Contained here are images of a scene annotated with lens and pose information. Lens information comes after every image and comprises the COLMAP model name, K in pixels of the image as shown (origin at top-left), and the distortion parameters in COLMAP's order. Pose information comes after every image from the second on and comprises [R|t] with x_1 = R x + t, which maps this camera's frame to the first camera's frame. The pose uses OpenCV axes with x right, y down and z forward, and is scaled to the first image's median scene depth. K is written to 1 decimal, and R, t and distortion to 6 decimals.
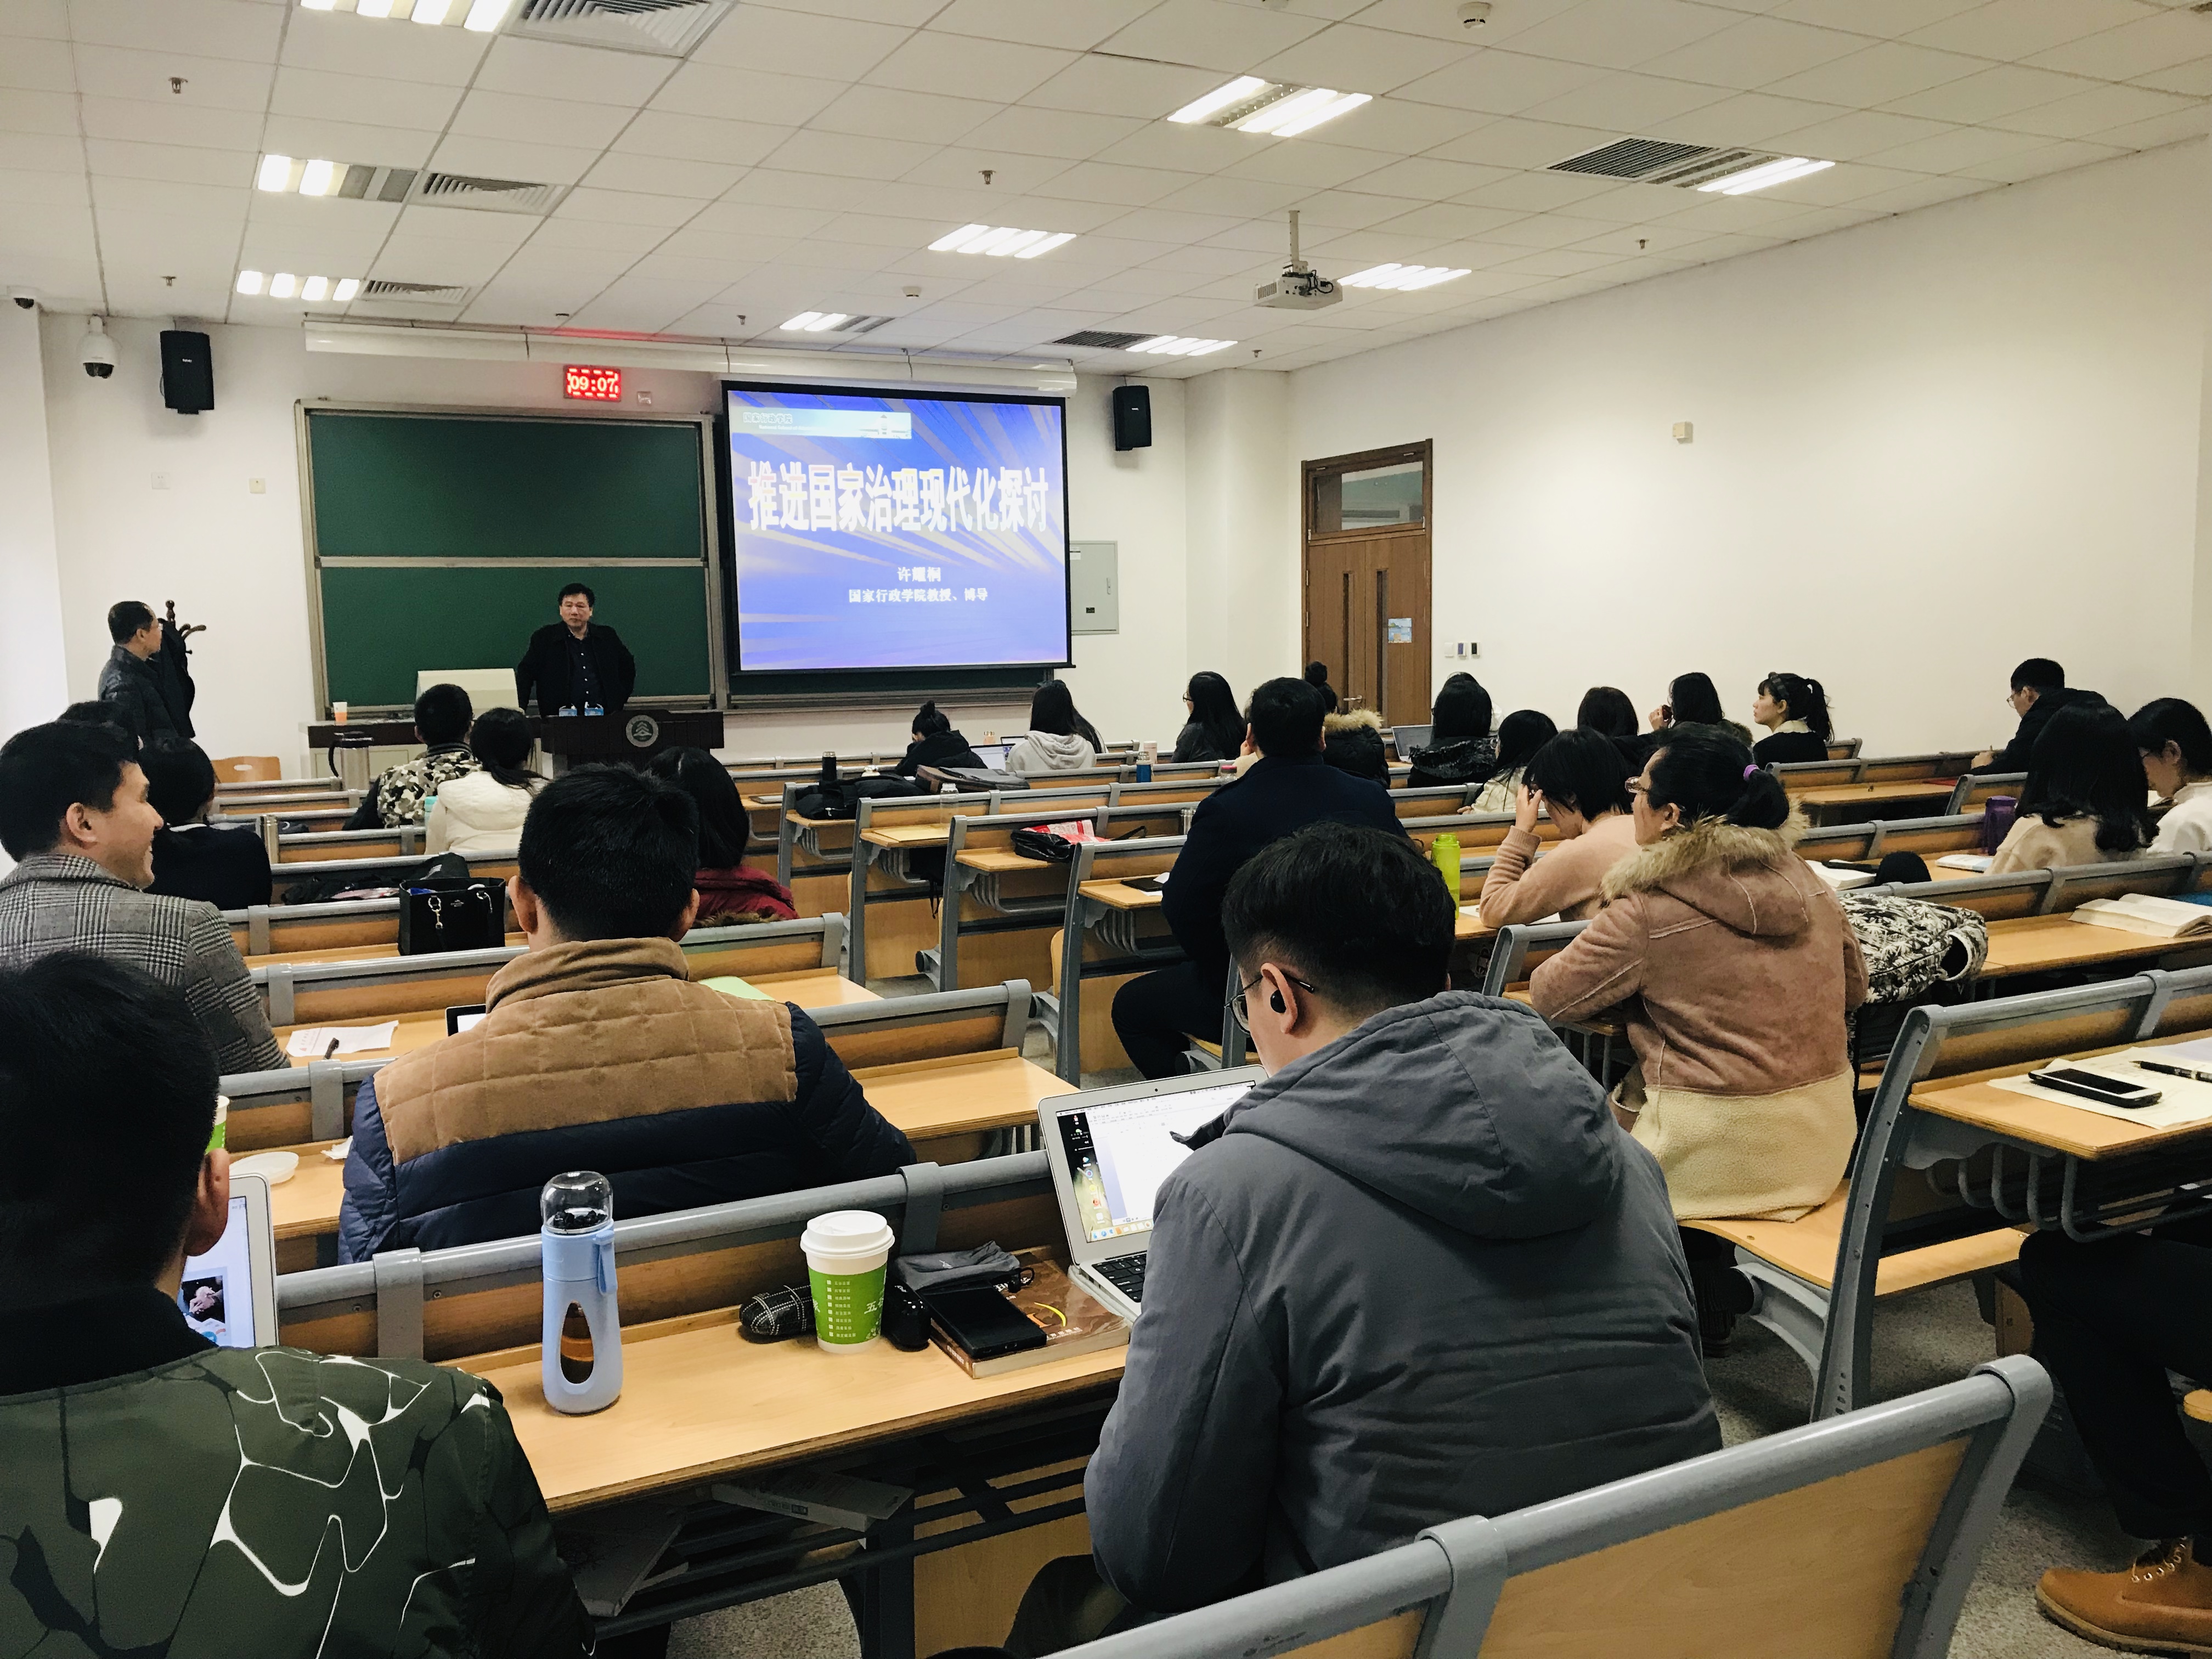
lens RADIAL K [[1784.7, 0, 1107.7], [0, 1784.7, 818.2], [0, 0, 1]] dist [0.059179, -0.064675]
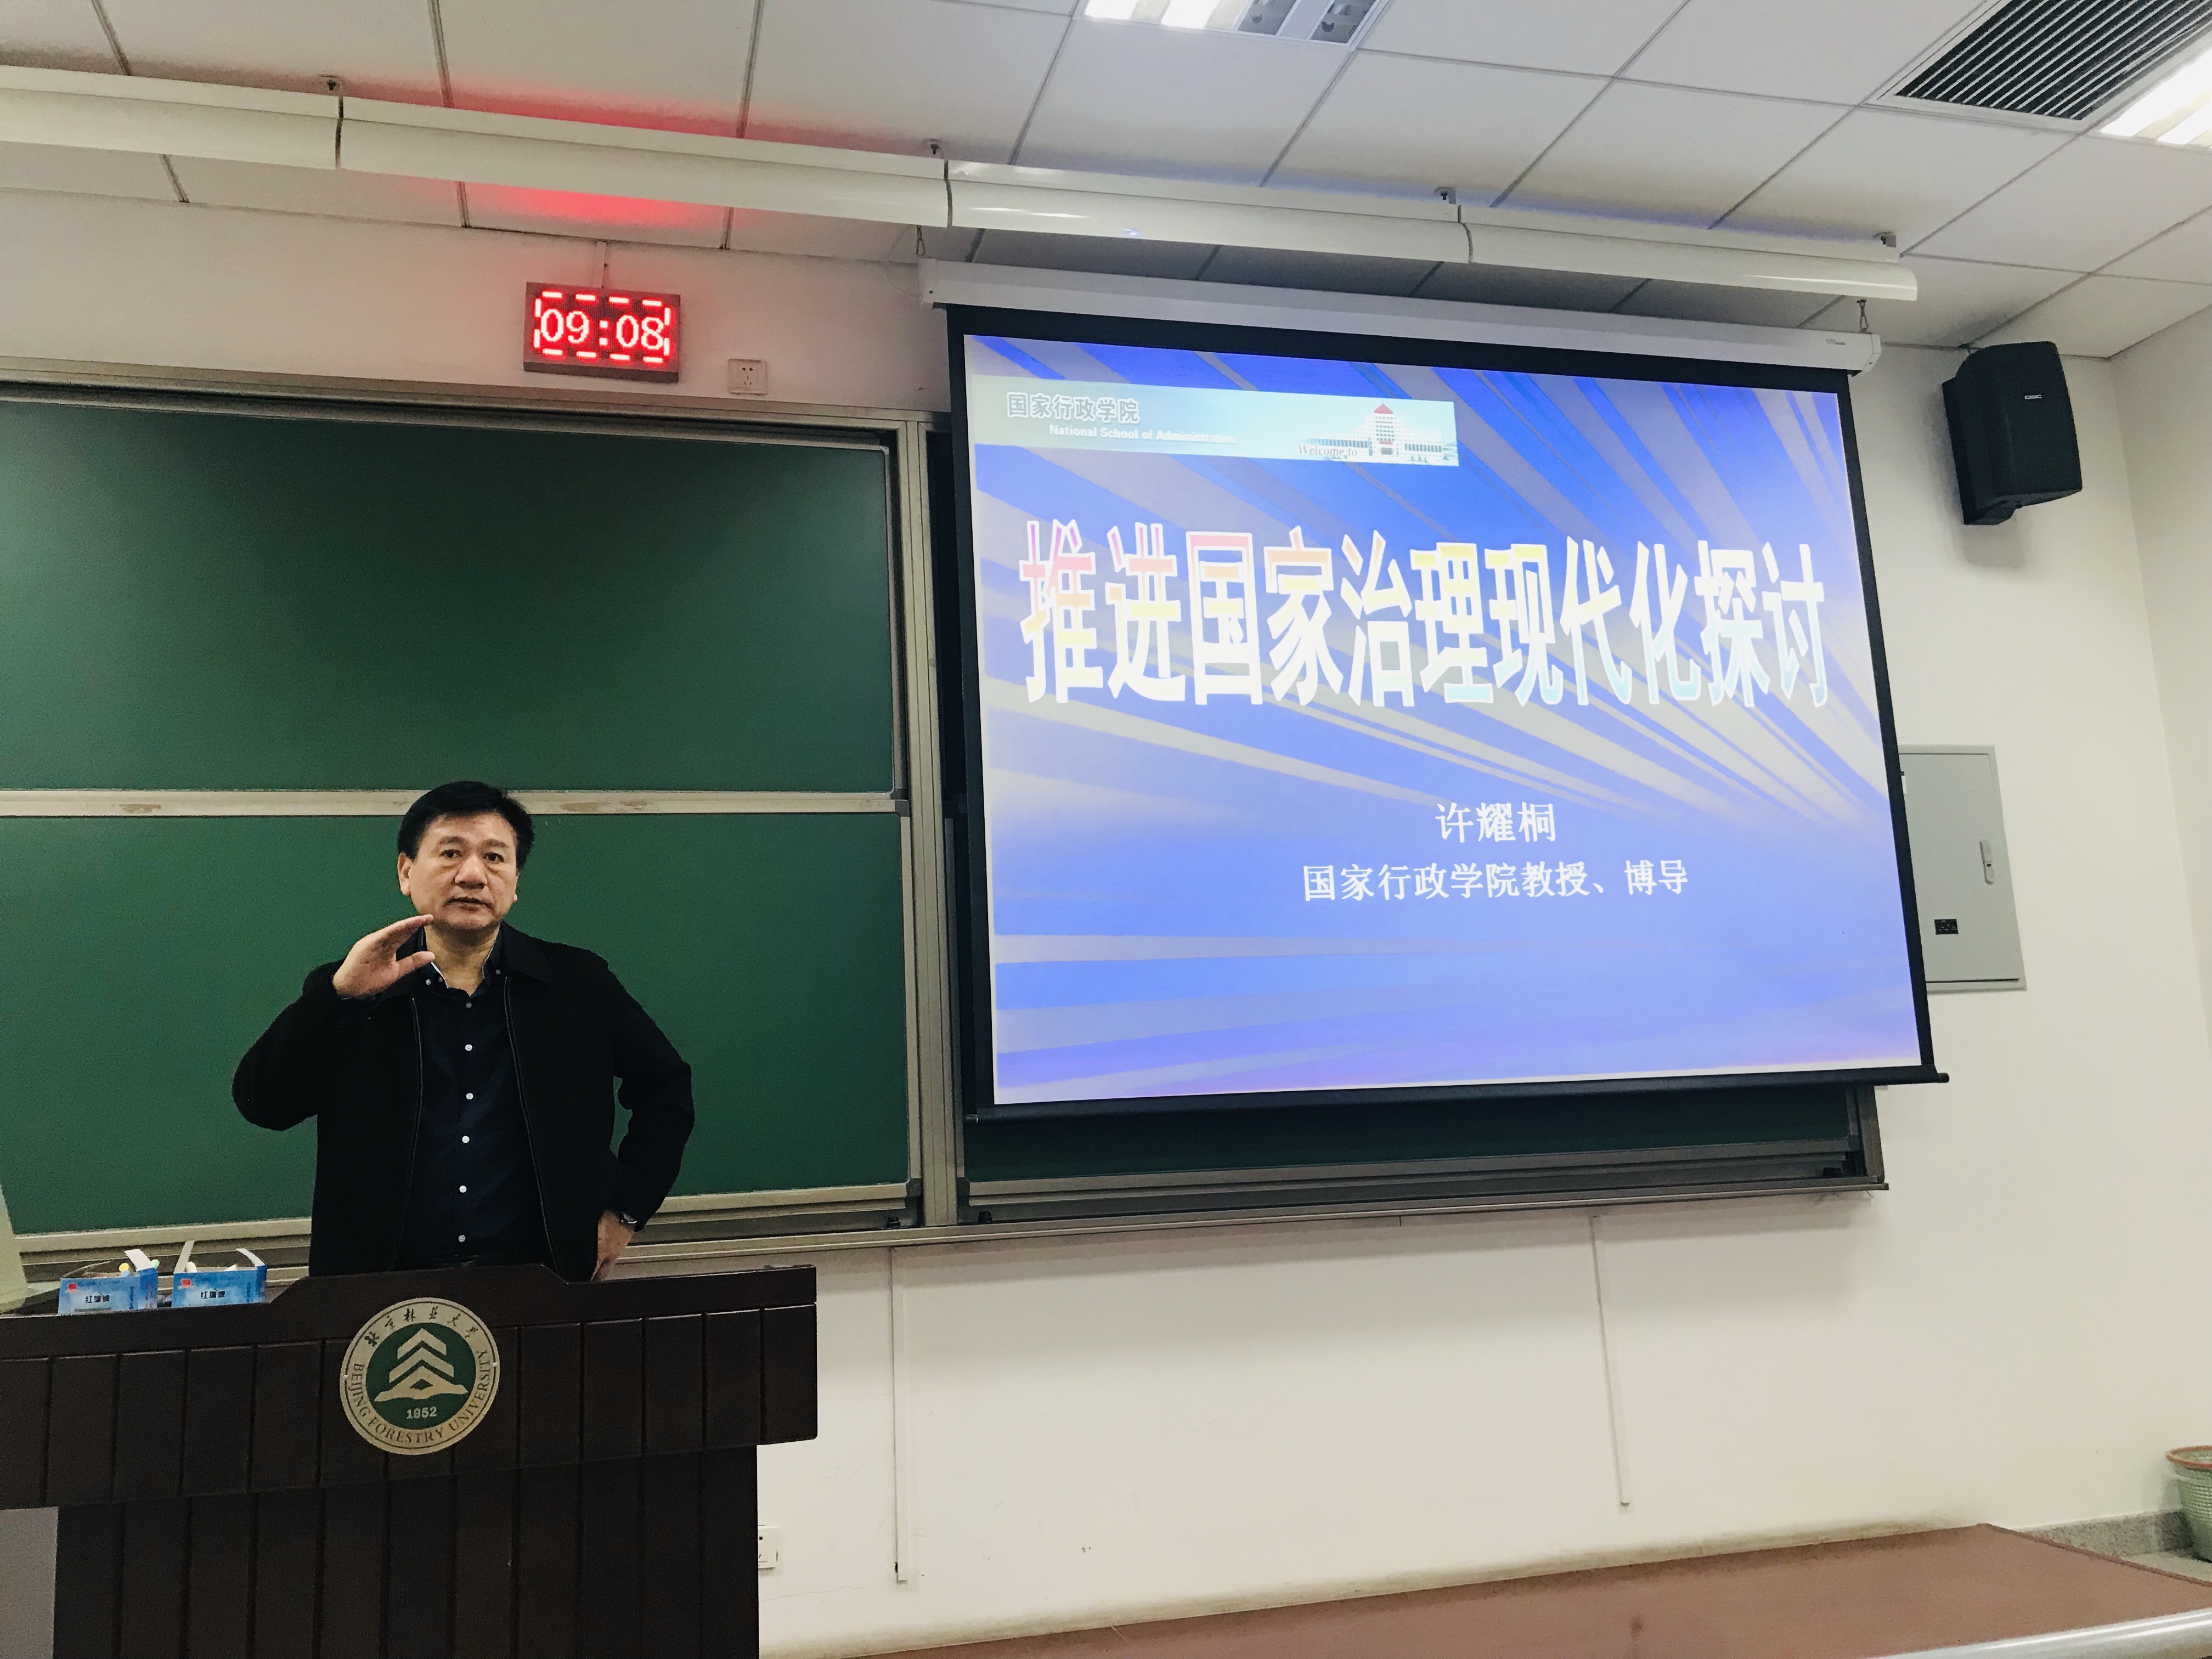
lens RADIAL K [[1844.2, 0, 1099.2], [0, 1844.2, 818.7], [0, 0, 1]] dist [0.052434, -0.043472]
pose [[0.973025, -0.058877, -0.223059, -0.117497], [0.002550, 0.969571, -0.244799, -0.055464], [0.230685, 0.237627, 0.943567, 0.744052]]
